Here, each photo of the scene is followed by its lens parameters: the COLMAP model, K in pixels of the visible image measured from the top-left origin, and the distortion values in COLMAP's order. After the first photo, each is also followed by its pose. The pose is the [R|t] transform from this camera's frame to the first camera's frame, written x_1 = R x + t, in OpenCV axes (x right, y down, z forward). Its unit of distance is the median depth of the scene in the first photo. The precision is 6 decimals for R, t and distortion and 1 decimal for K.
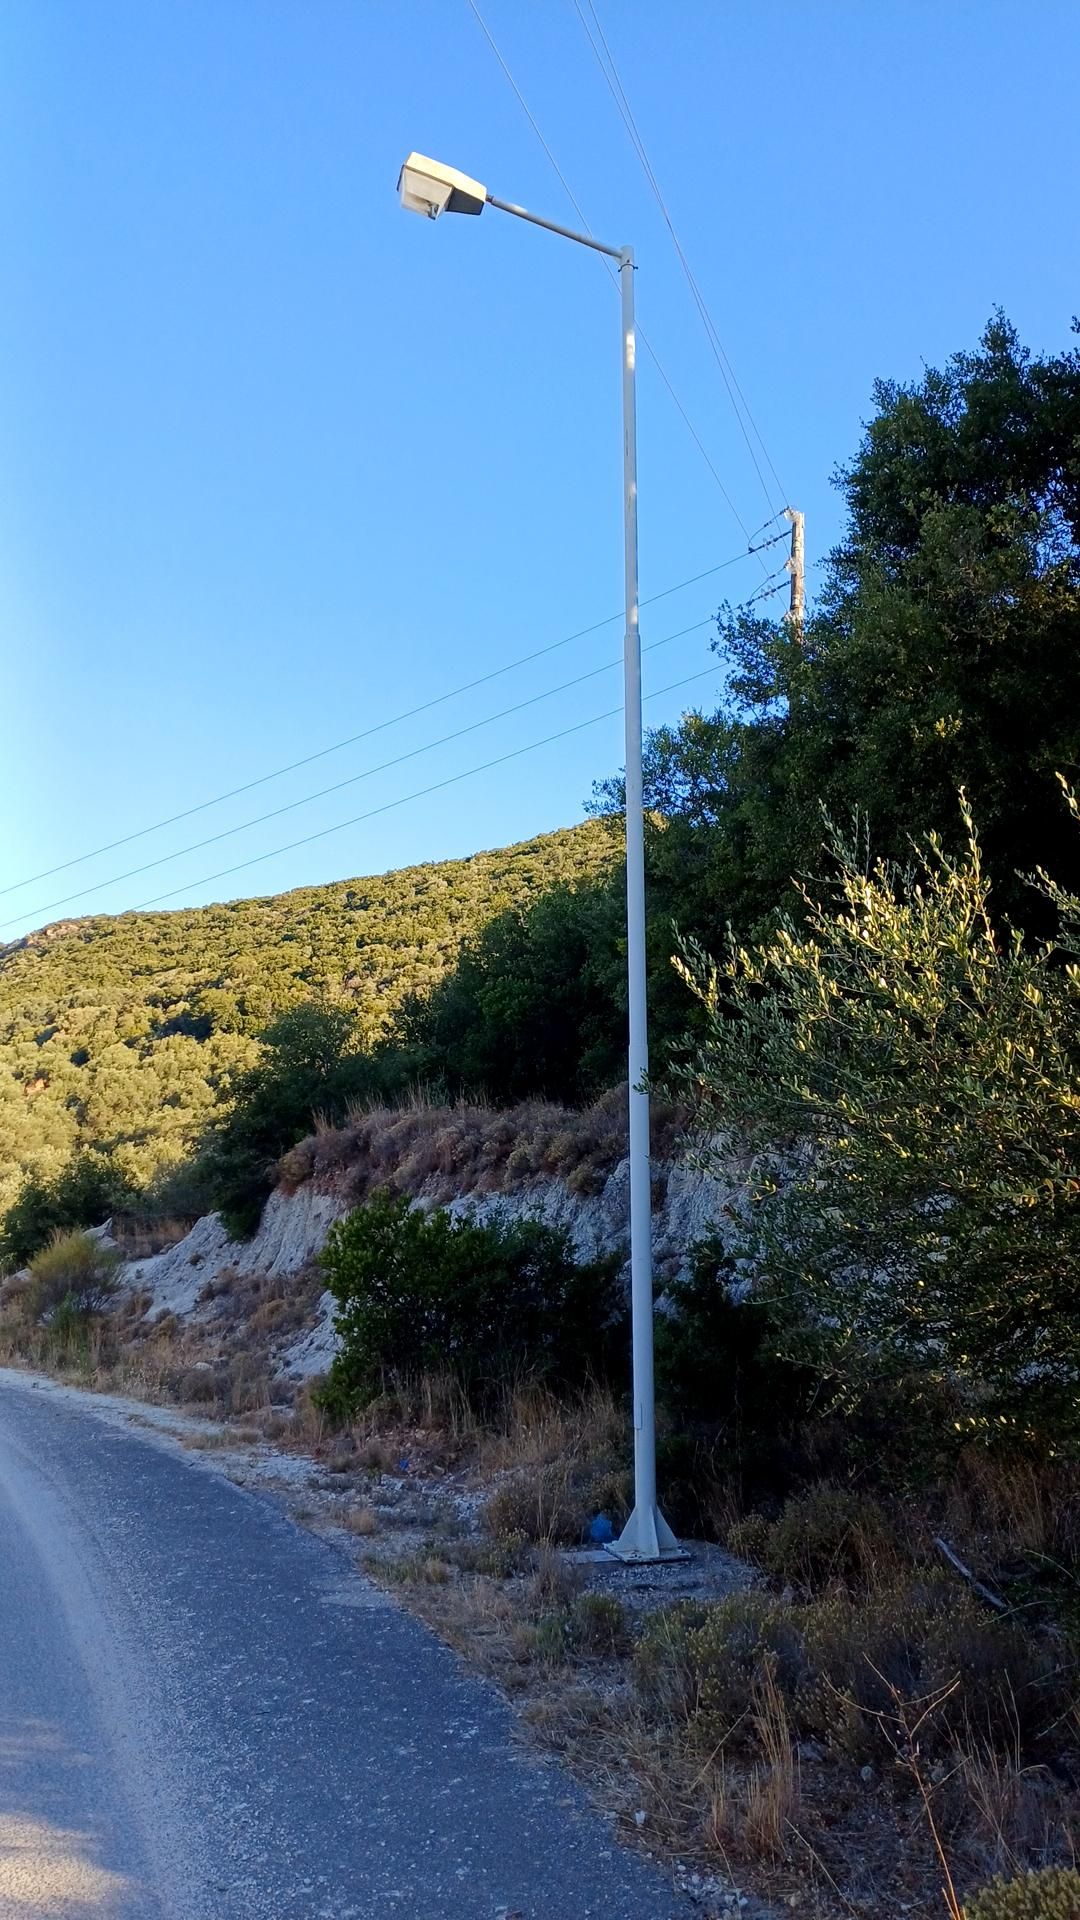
lens RADIAL K [[1232.0, 0, 540.0], [0, 1232.0, 960.0], [0, 0, 1]] dist [-0.000210, -0.001120]
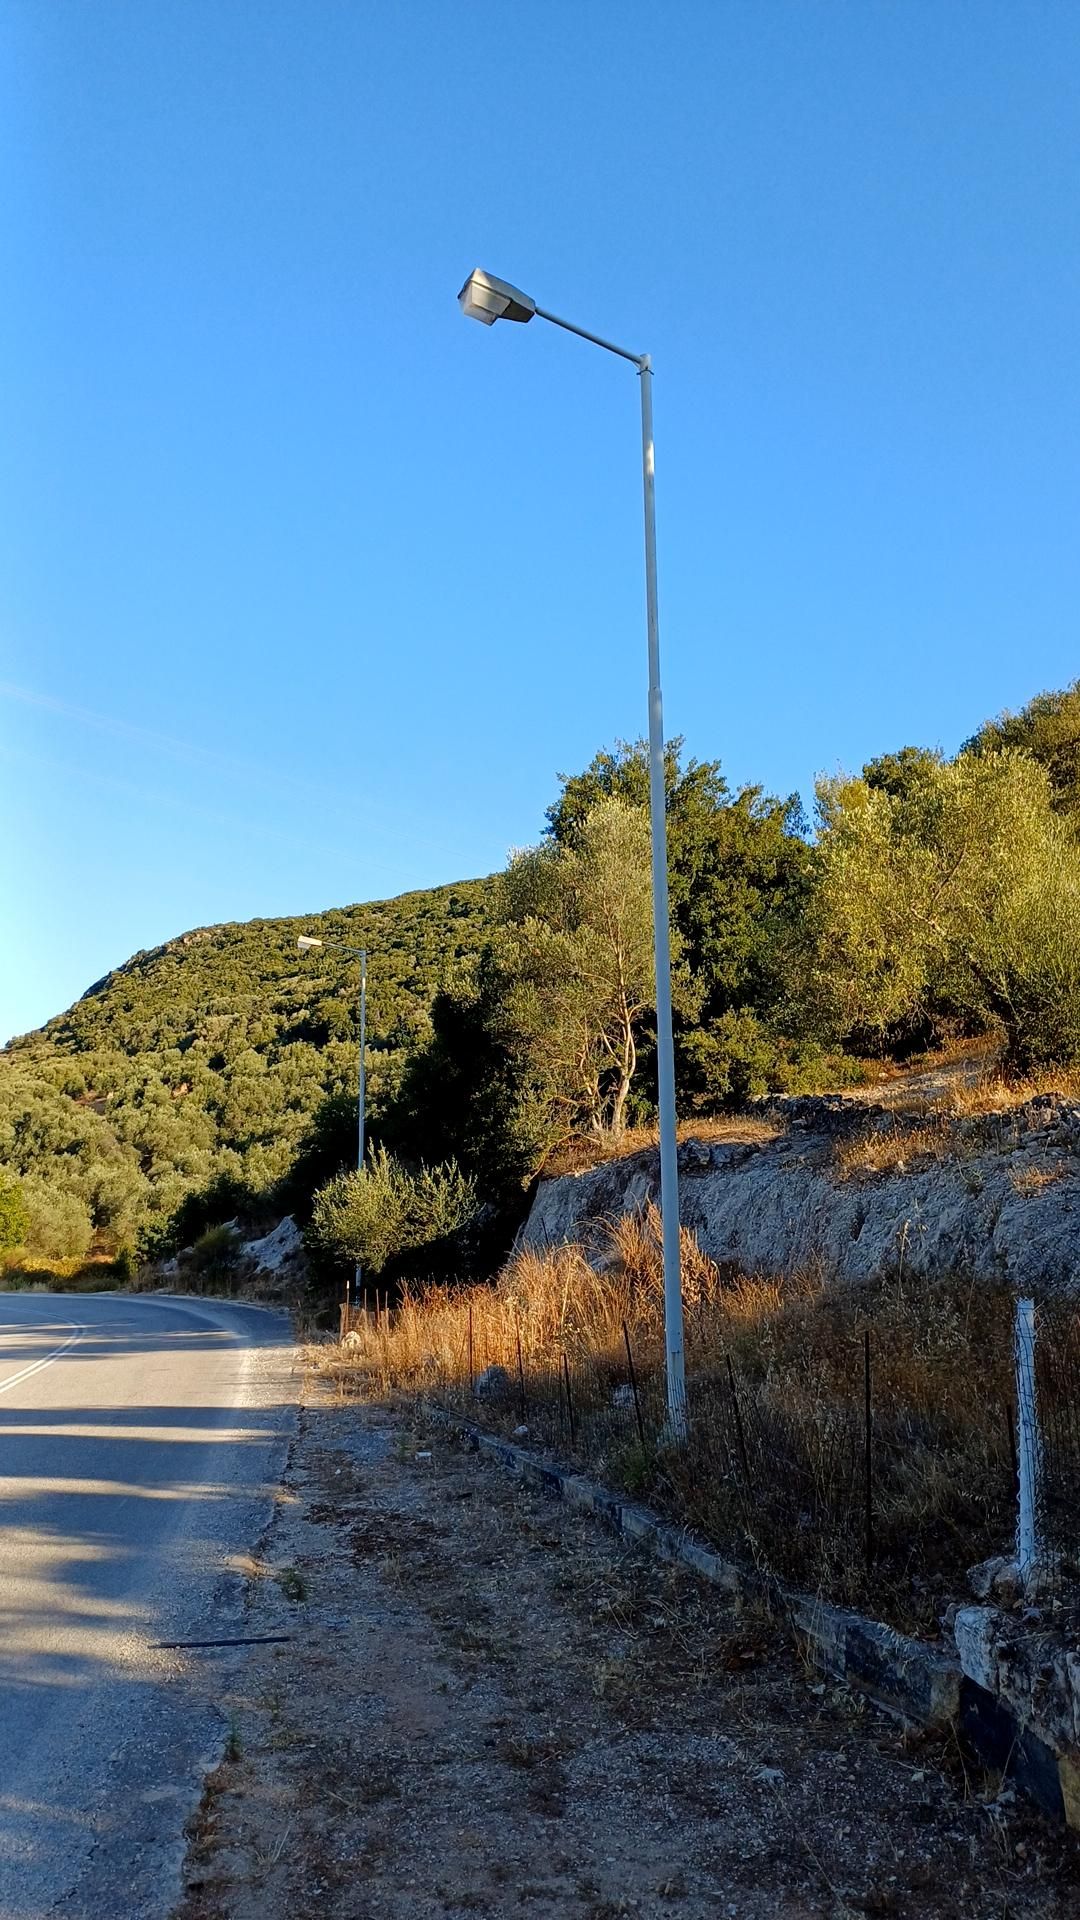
lens RADIAL K [[1232.0, 0, 540.0], [0, 1232.0, 960.0], [0, 0, 1]] dist [-0.000210, -0.001120]
pose [[0.994632, -0.030588, -0.098847, 0.039960], [0.032462, 0.999321, 0.017406, -0.025936], [0.098248, -0.020522, 0.994950, -0.104462]]
